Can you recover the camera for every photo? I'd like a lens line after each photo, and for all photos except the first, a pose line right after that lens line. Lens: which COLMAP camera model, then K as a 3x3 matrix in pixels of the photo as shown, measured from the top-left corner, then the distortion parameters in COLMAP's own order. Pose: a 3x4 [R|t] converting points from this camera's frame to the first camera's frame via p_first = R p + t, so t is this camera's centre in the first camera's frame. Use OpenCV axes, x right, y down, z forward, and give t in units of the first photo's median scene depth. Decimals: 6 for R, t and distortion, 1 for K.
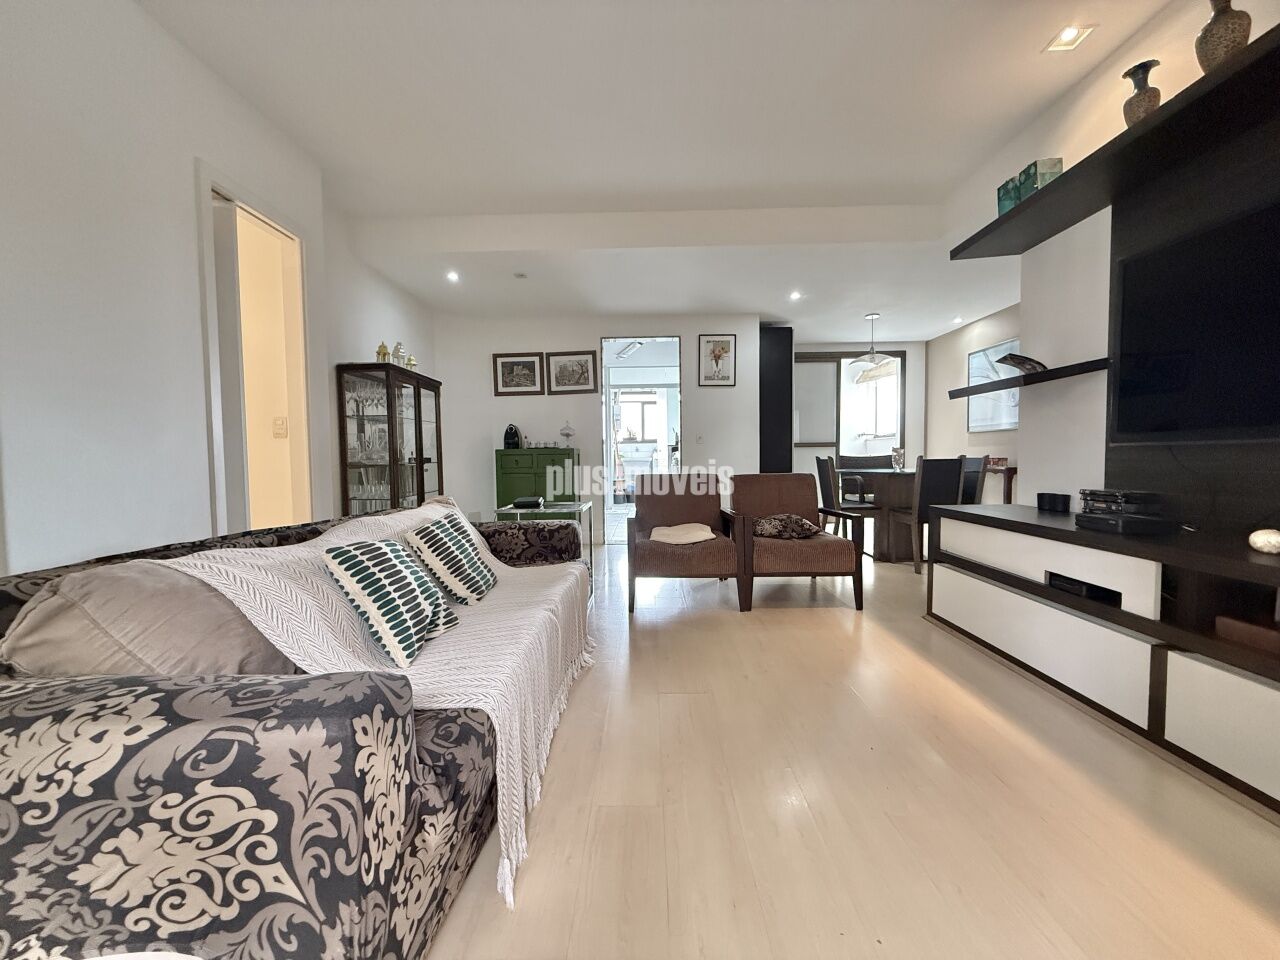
lens RADIAL K [[510.1, 0, 637.7], [0, 510.1, 480.4], [0, 0, 1]] dist [0.000681, -0.000186]
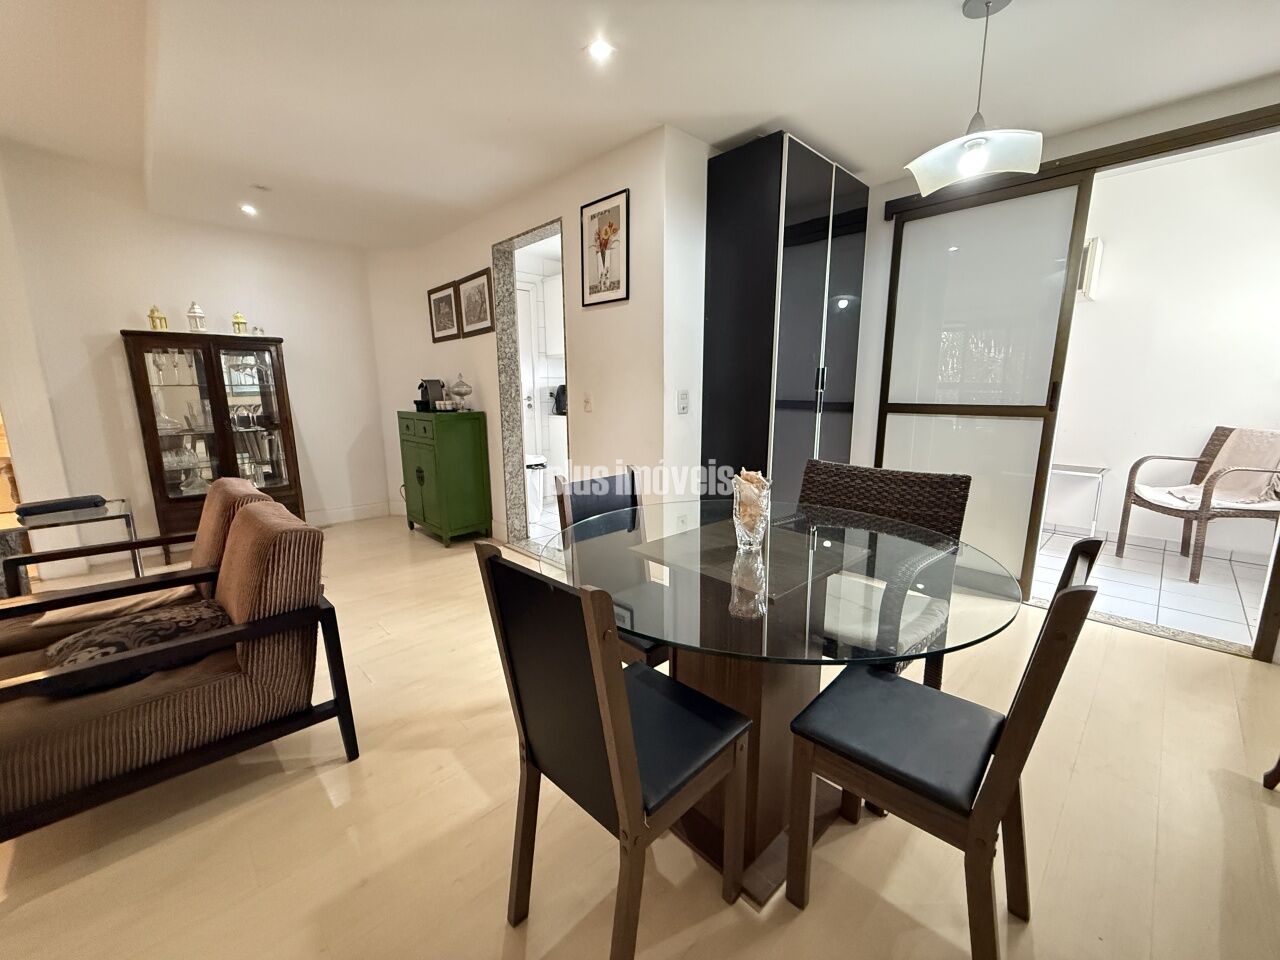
lens RADIAL K [[510.1, 0, 637.7], [0, 510.1, 480.4], [0, 0, 1]] dist [0.000681, -0.000186]
pose [[0.702088, 0.139444, -0.698304, 0.570097], [-0.037510, 0.986520, 0.159285, -0.090441], [0.711102, -0.085639, 0.697854, 0.643482]]
